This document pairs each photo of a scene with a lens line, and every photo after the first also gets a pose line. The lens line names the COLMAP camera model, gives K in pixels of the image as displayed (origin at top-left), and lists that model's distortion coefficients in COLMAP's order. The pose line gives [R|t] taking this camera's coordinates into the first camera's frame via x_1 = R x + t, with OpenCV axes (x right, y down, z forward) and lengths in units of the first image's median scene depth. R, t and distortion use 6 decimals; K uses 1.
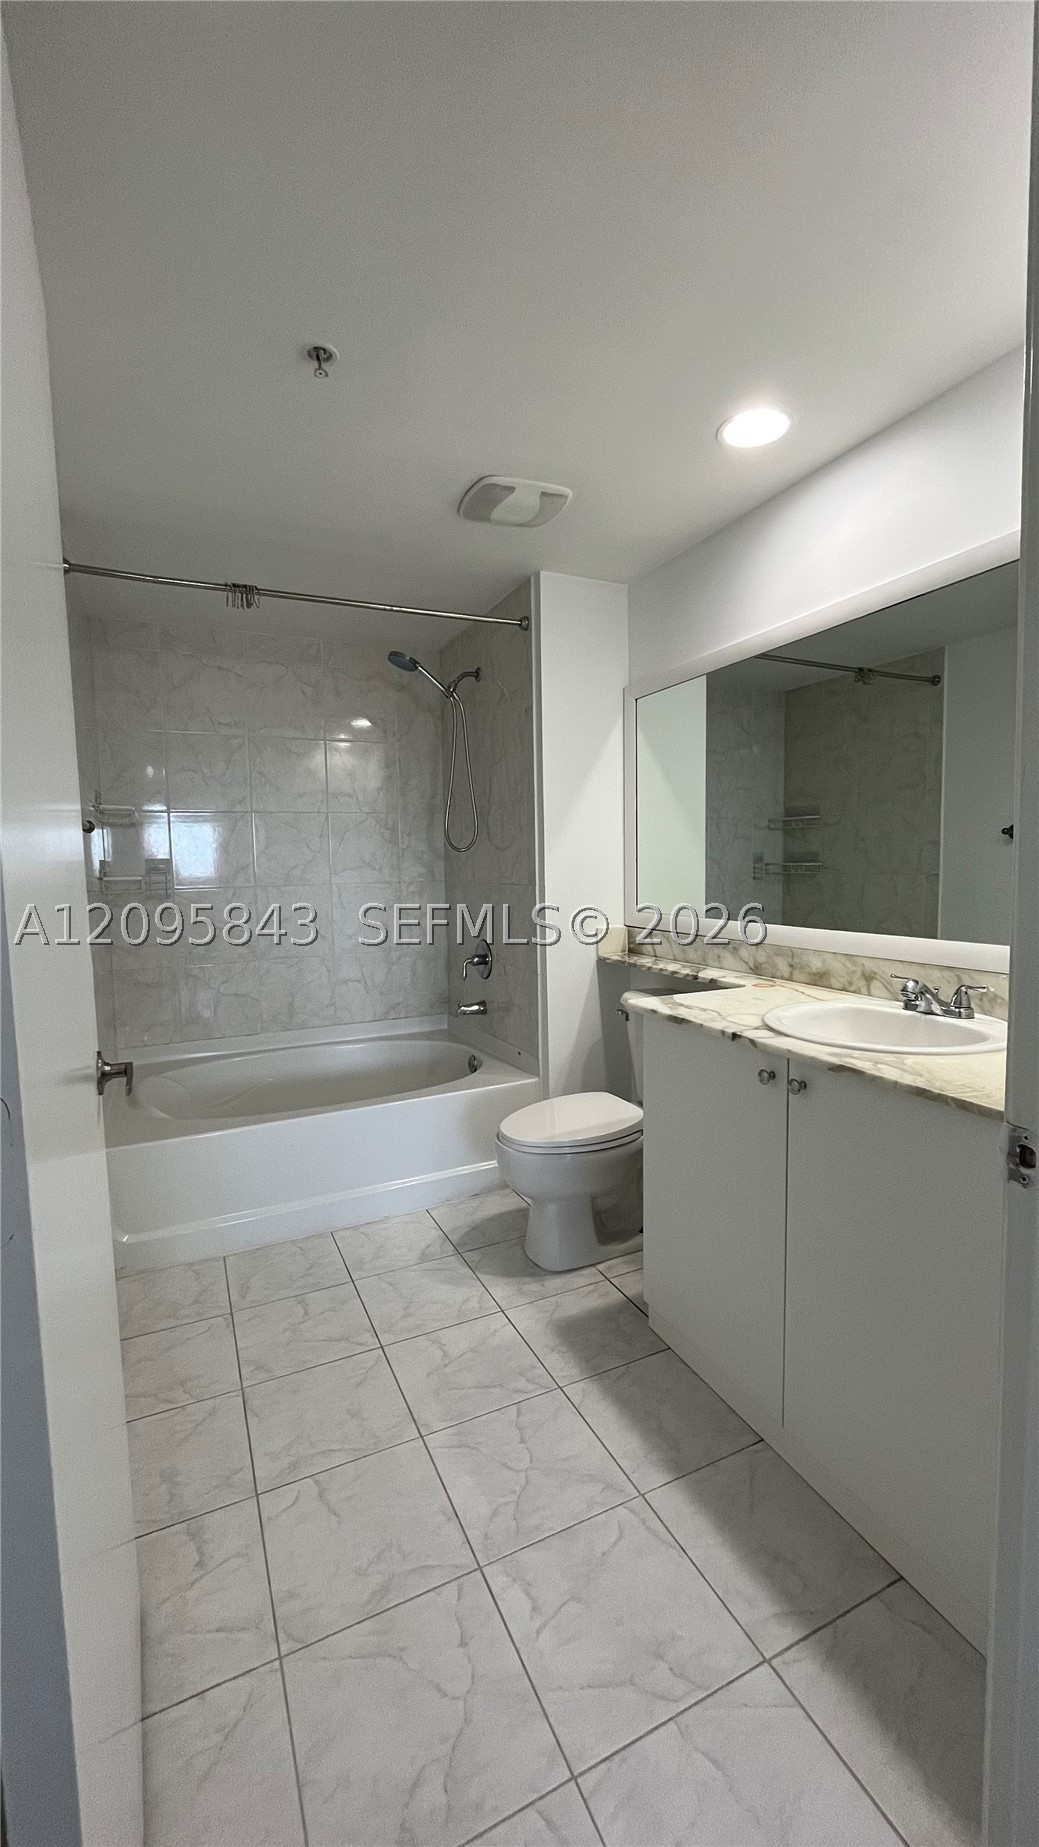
lens RADIAL K [[741.1, 0, 515.3], [0, 741.1, 919.3], [0, 0, 1]] dist [-0.001540, 0.000027]
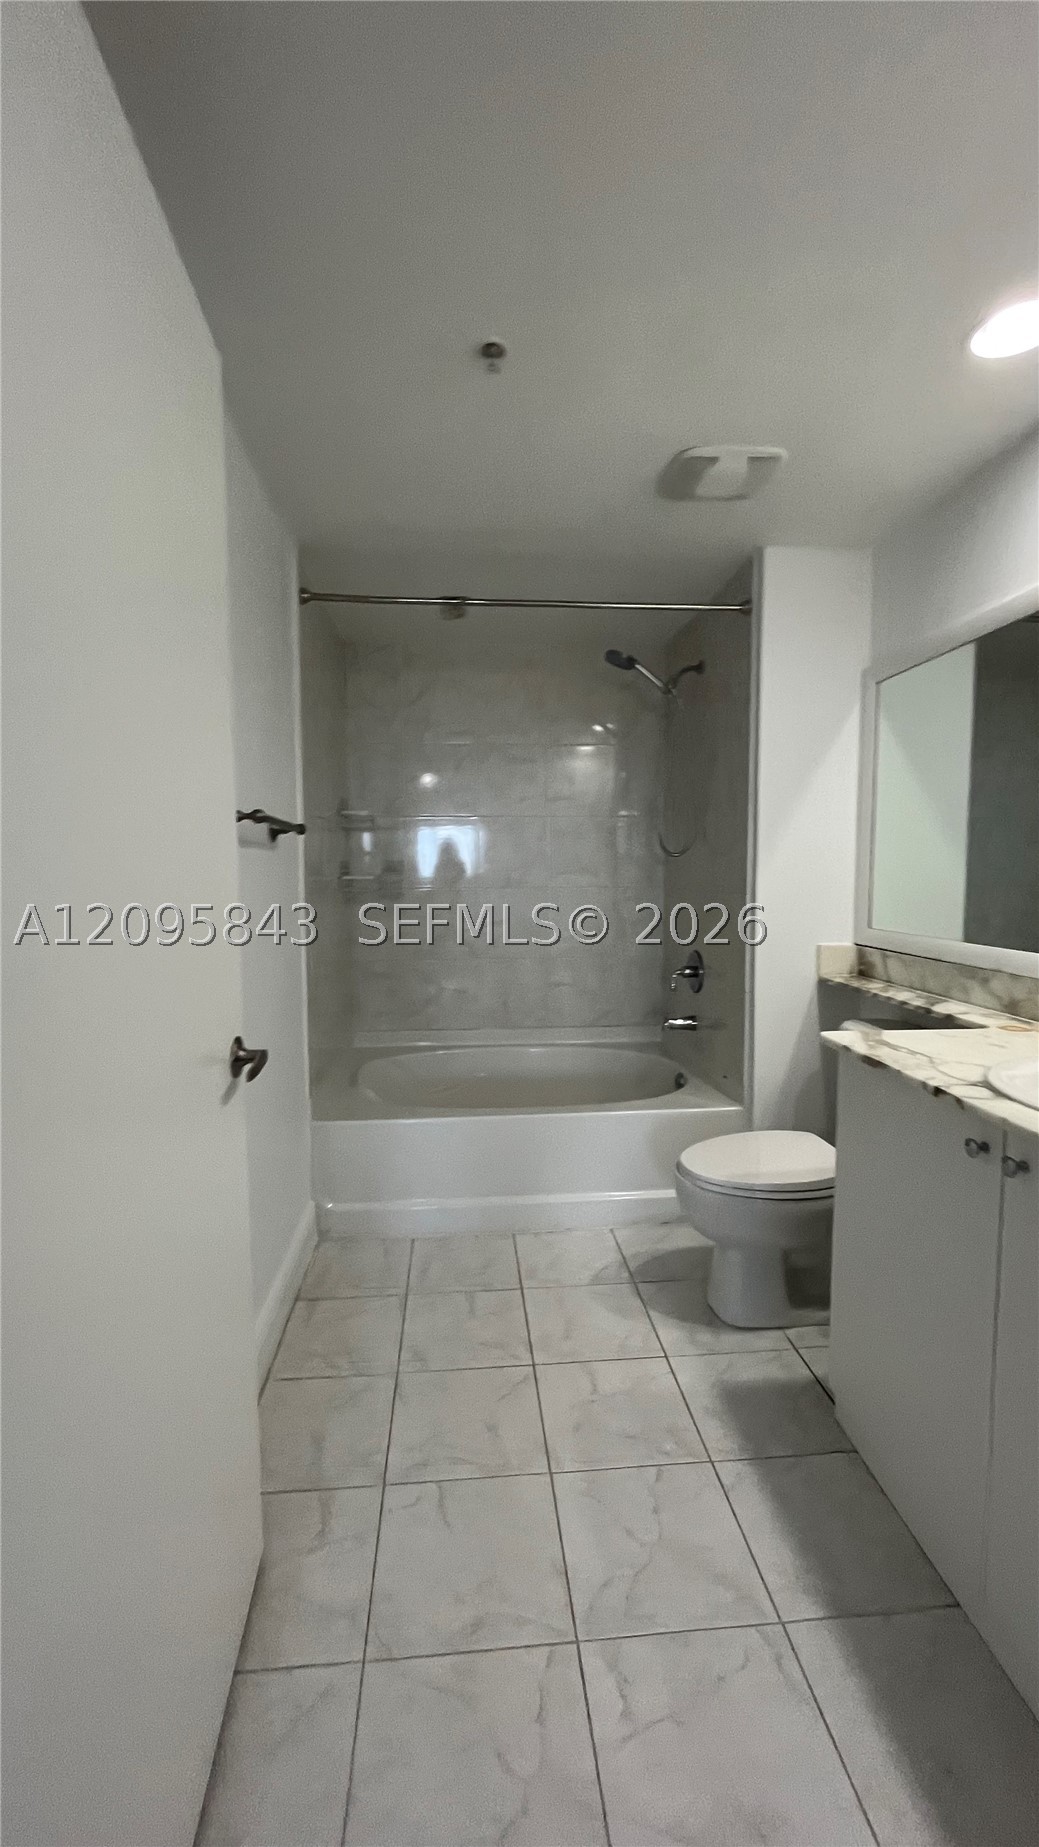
lens RADIAL K [[741.1, 0, 515.3], [0, 741.1, 919.3], [0, 0, 1]] dist [-0.001540, 0.000027]
pose [[0.938125, 0.041449, -0.343808, 0.092849], [-0.043273, 0.999060, 0.002368, -0.006404], [0.343583, 0.012656, 0.939037, 0.062479]]
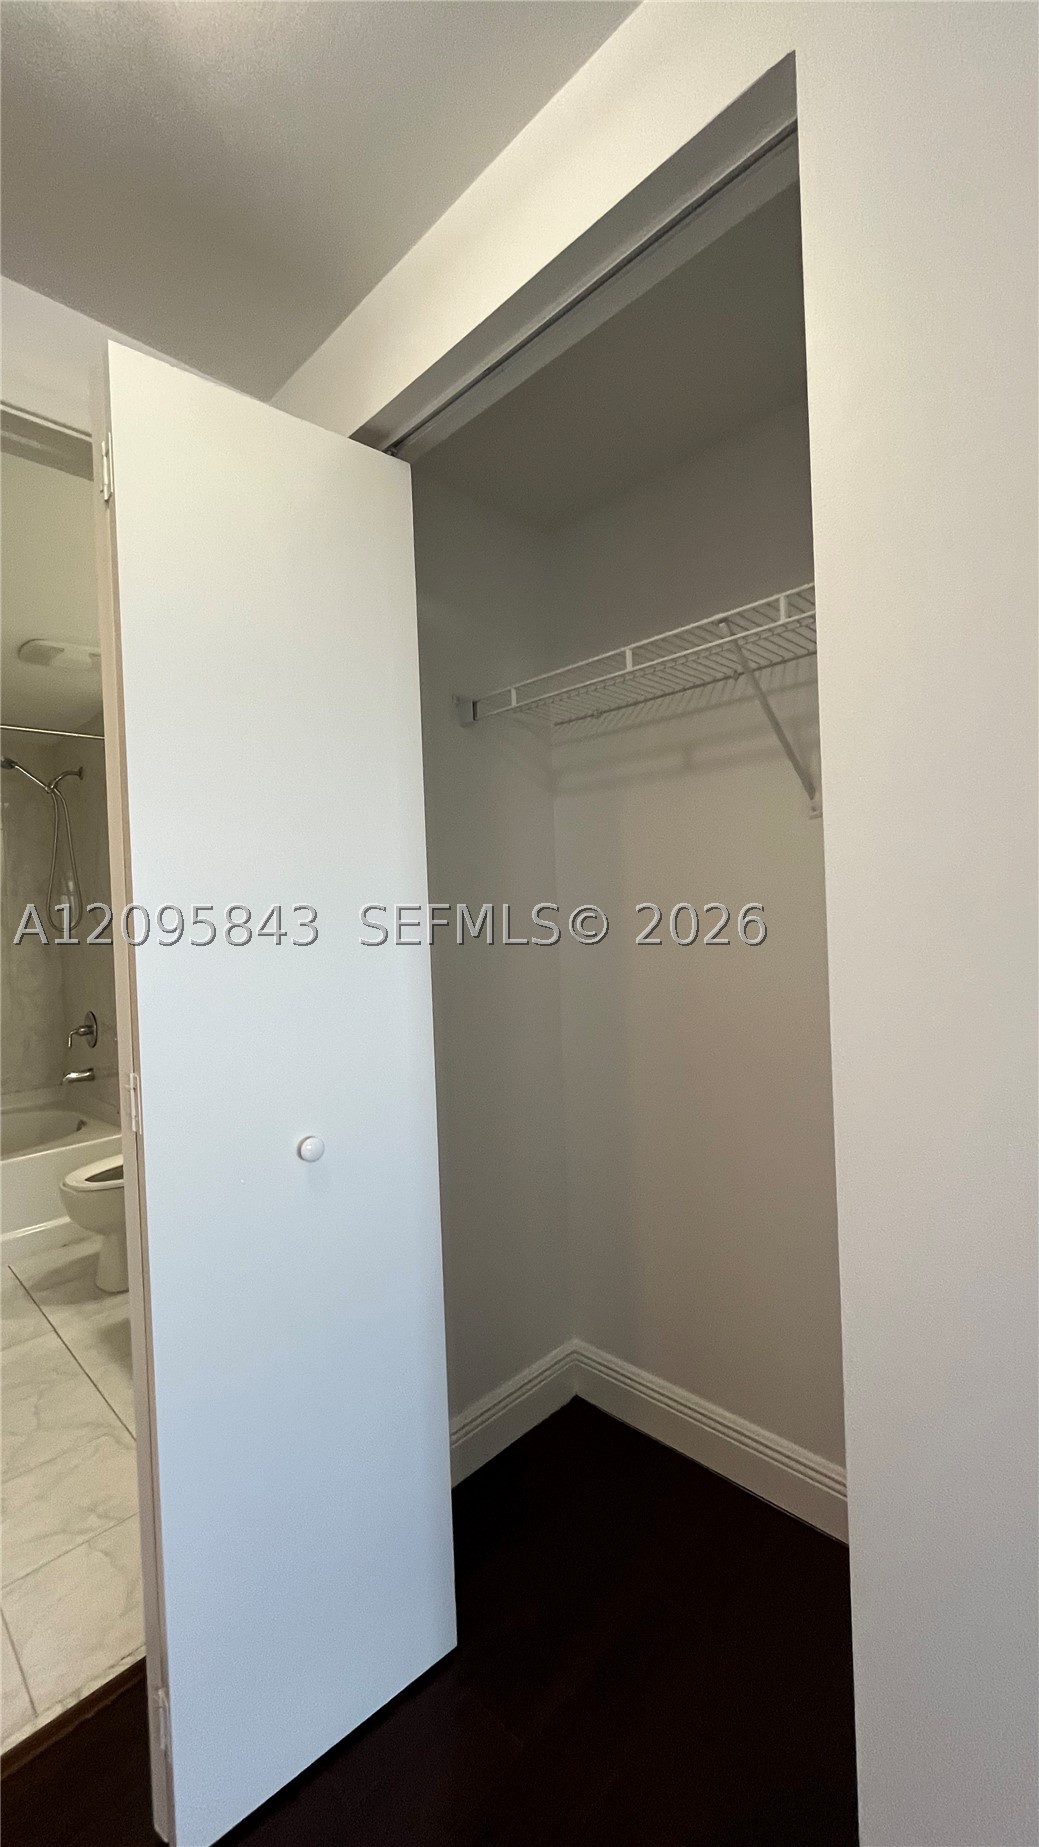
lens RADIAL K [[741.1, 0, 515.3], [0, 741.1, 919.3], [0, 0, 1]] dist [-0.001540, 0.000027]
pose [[0.938461, -0.018445, 0.344894, 0.253439], [0.047199, 0.996054, -0.075161, 0.006119], [-0.342146, 0.086814, 0.935628, -0.366200]]
